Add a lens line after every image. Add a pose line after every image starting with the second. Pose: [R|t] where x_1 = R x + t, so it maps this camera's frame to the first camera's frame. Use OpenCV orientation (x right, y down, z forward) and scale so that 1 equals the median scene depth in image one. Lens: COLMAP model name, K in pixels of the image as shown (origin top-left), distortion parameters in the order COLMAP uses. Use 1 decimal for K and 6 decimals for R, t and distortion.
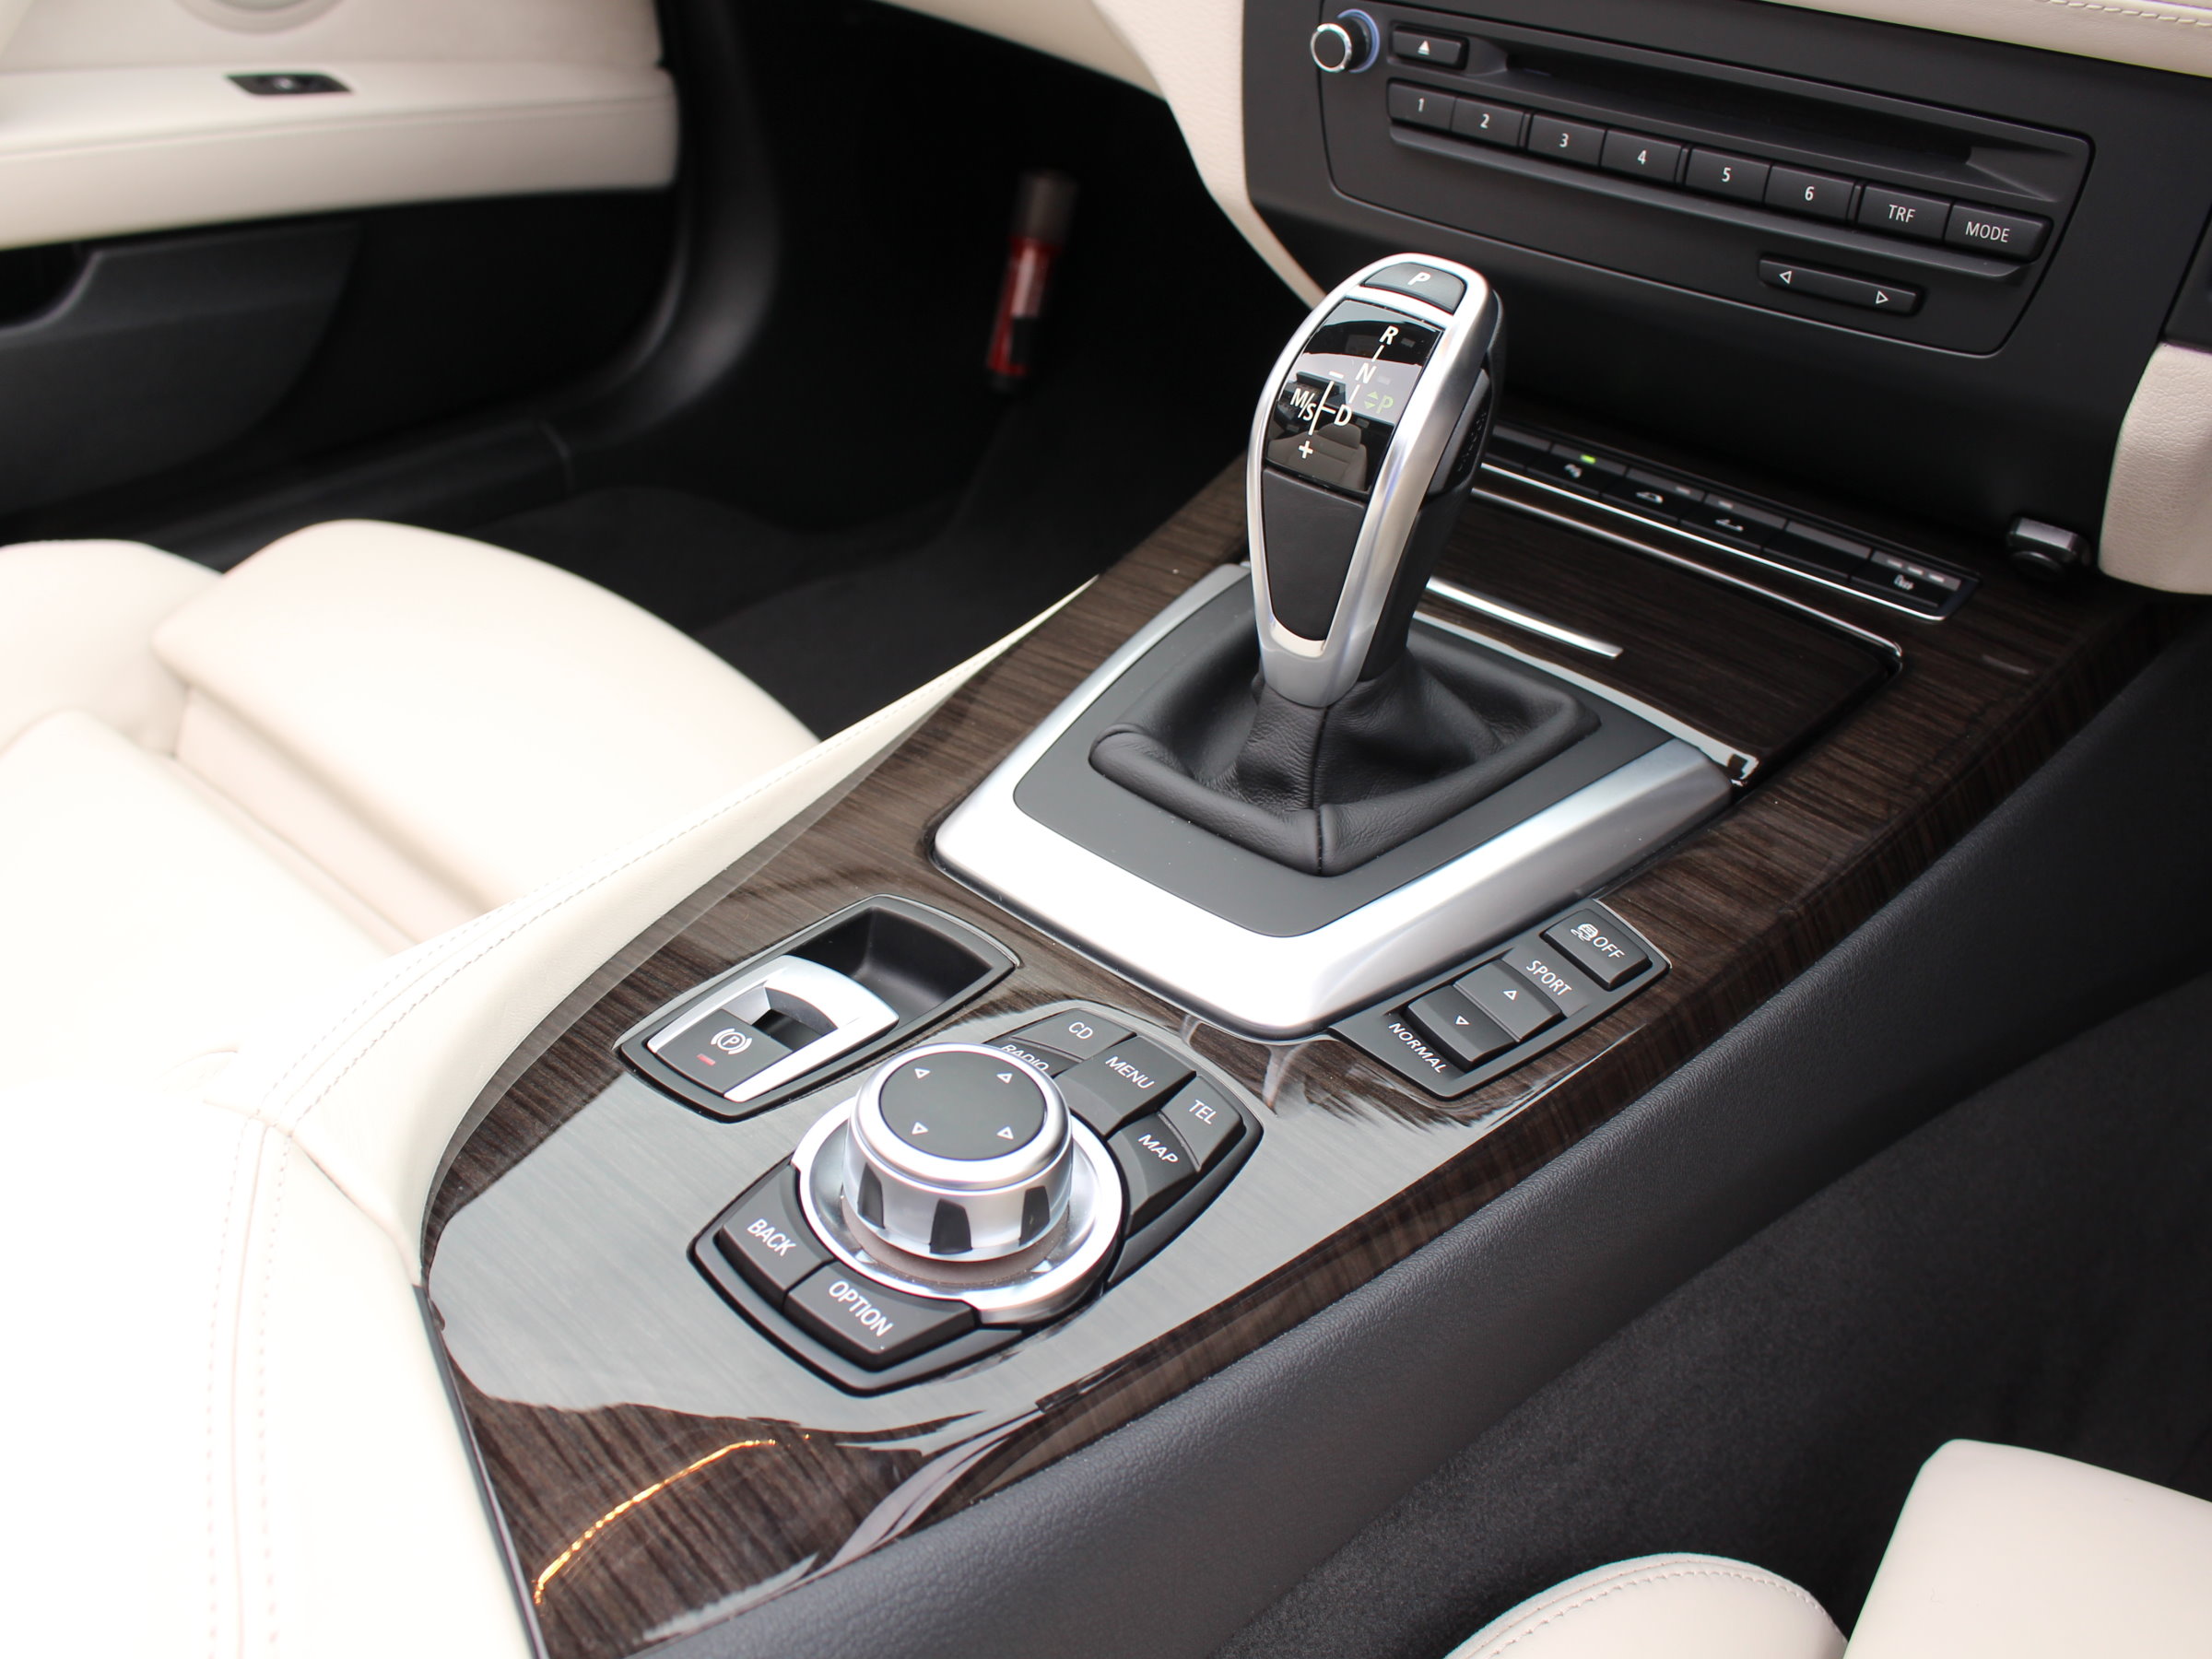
lens RADIAL K [[2330.9, 0, 1057.1], [0, 2330.9, 826.2], [0, 0, 1]] dist [-0.134425, 0.030214]
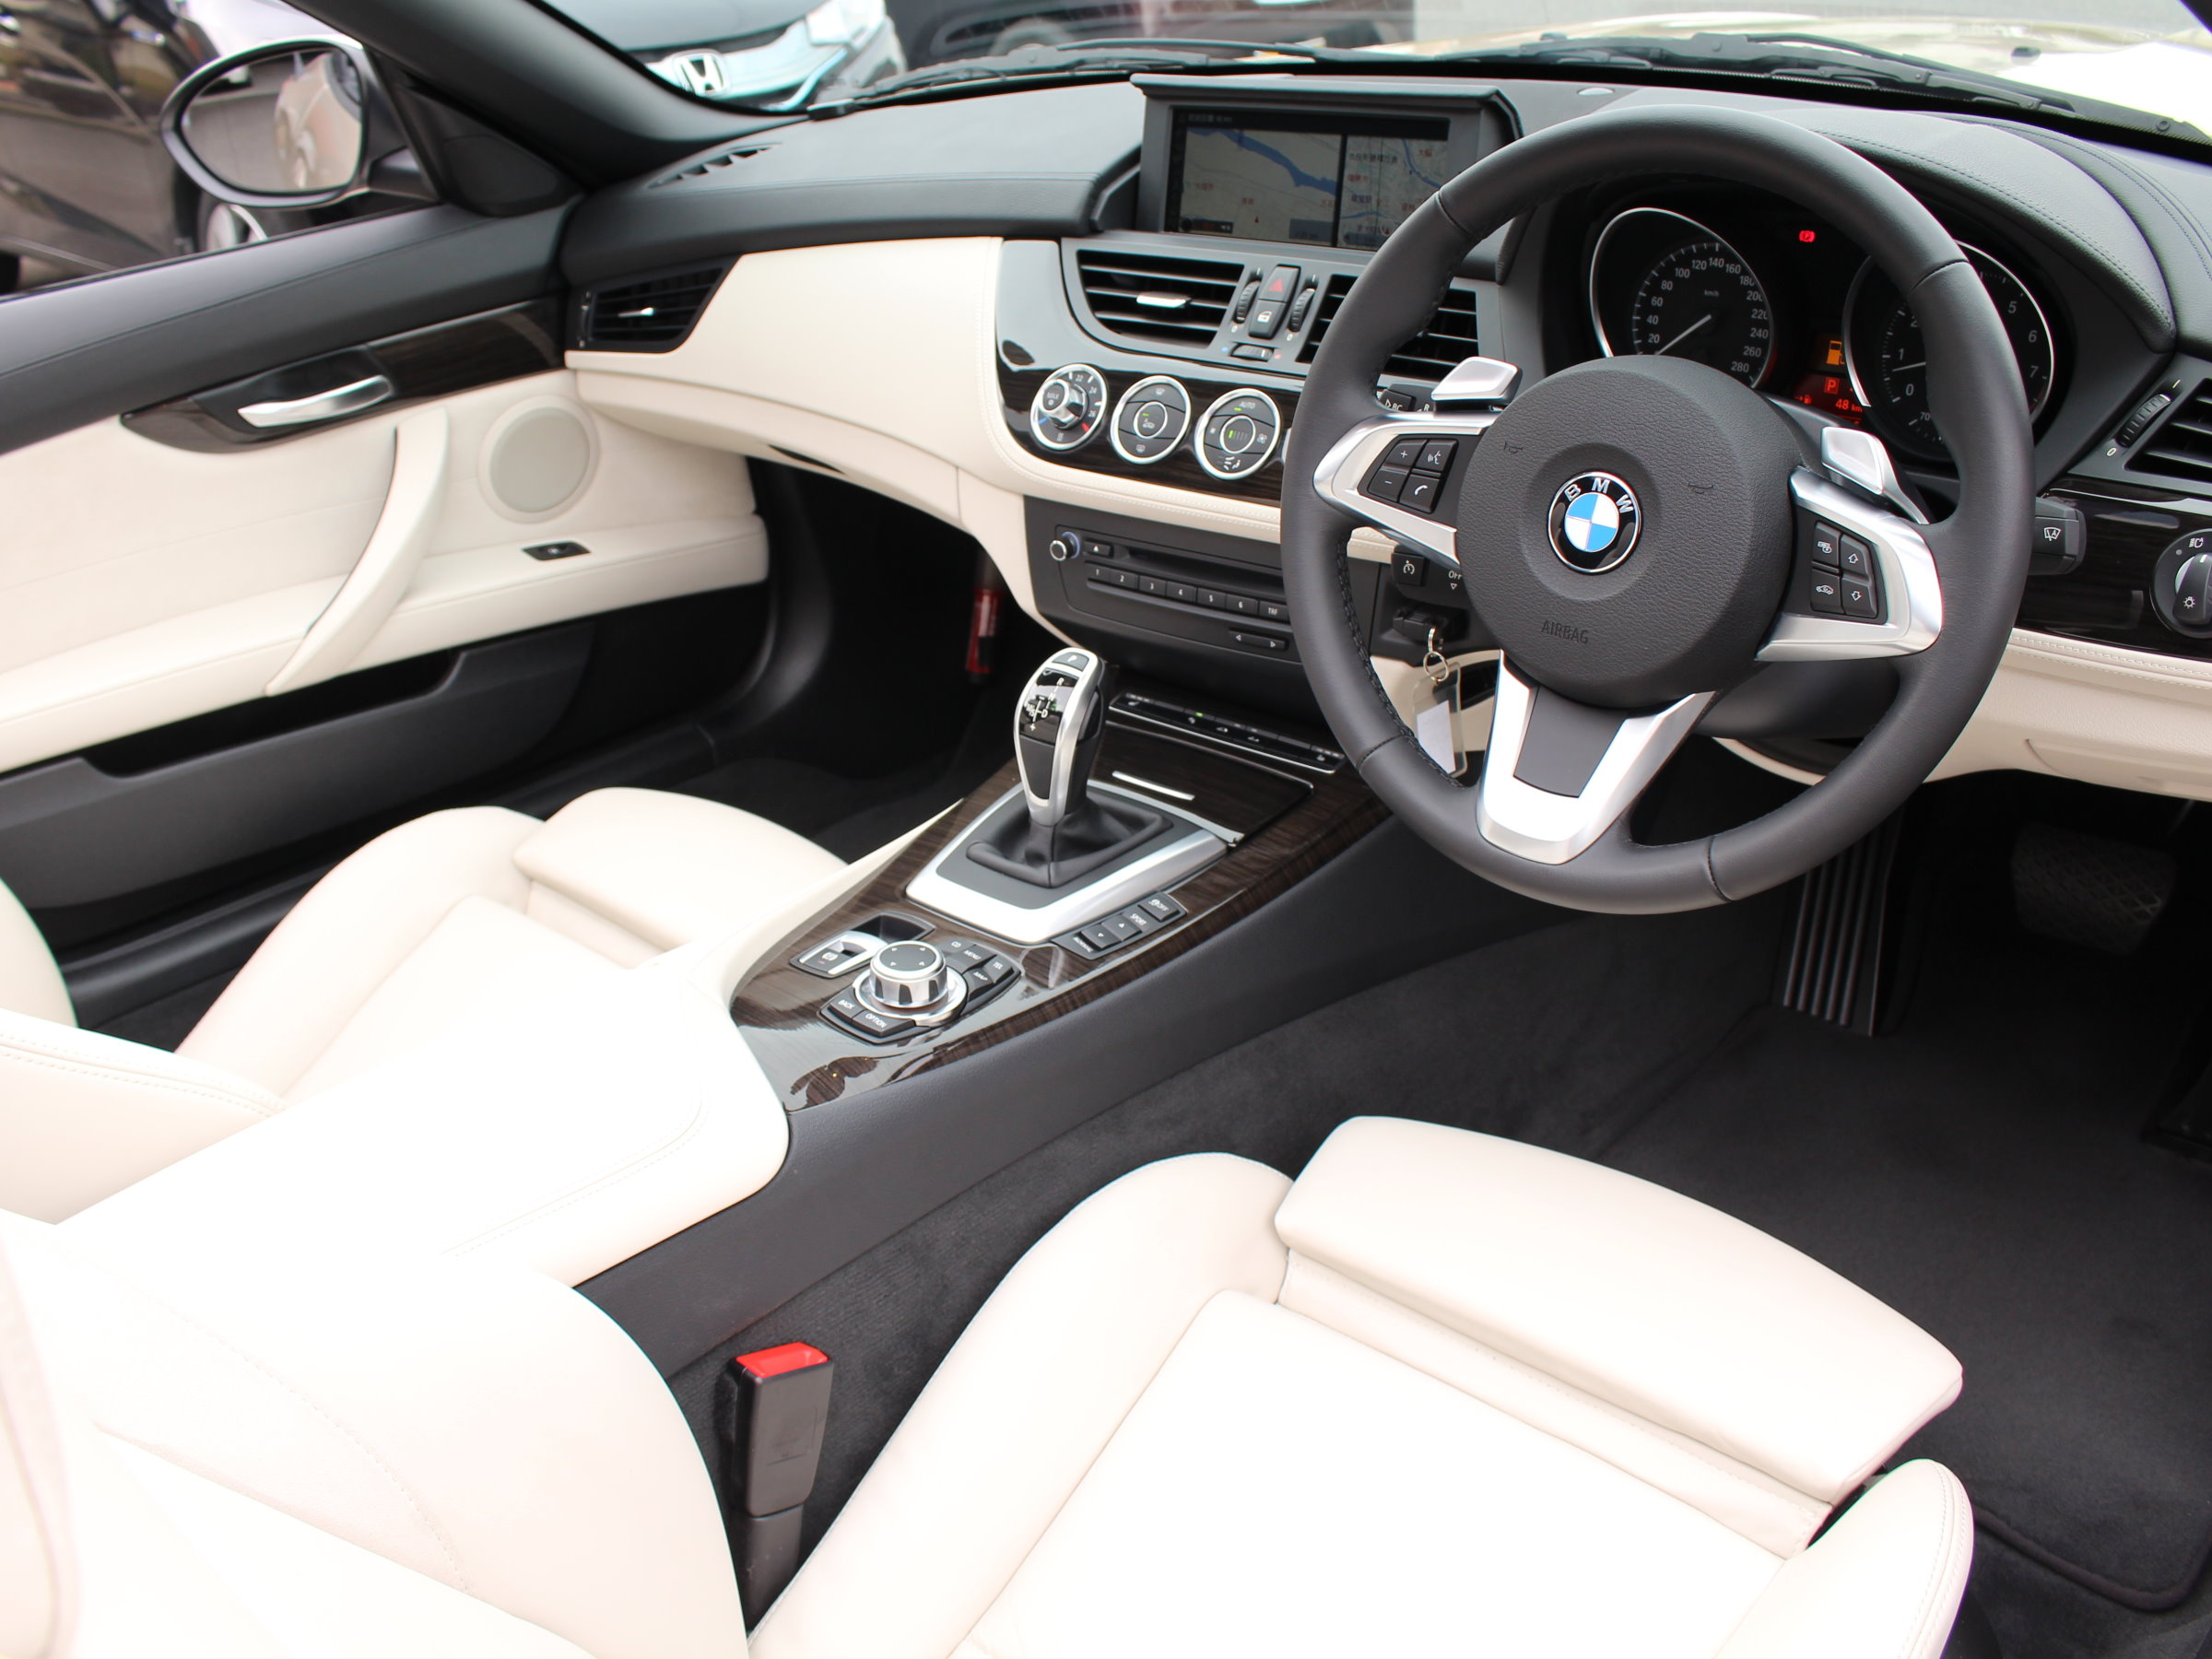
lens RADIAL K [[2330.9, 0, 1057.1], [0, 2330.9, 826.2], [0, 0, 1]] dist [-0.134425, 0.030214]
pose [[0.996768, -0.073406, -0.032622, 0.199975], [0.069616, 0.992020, -0.105122, 0.215548], [0.040078, 0.102511, 0.993924, -1.519489]]
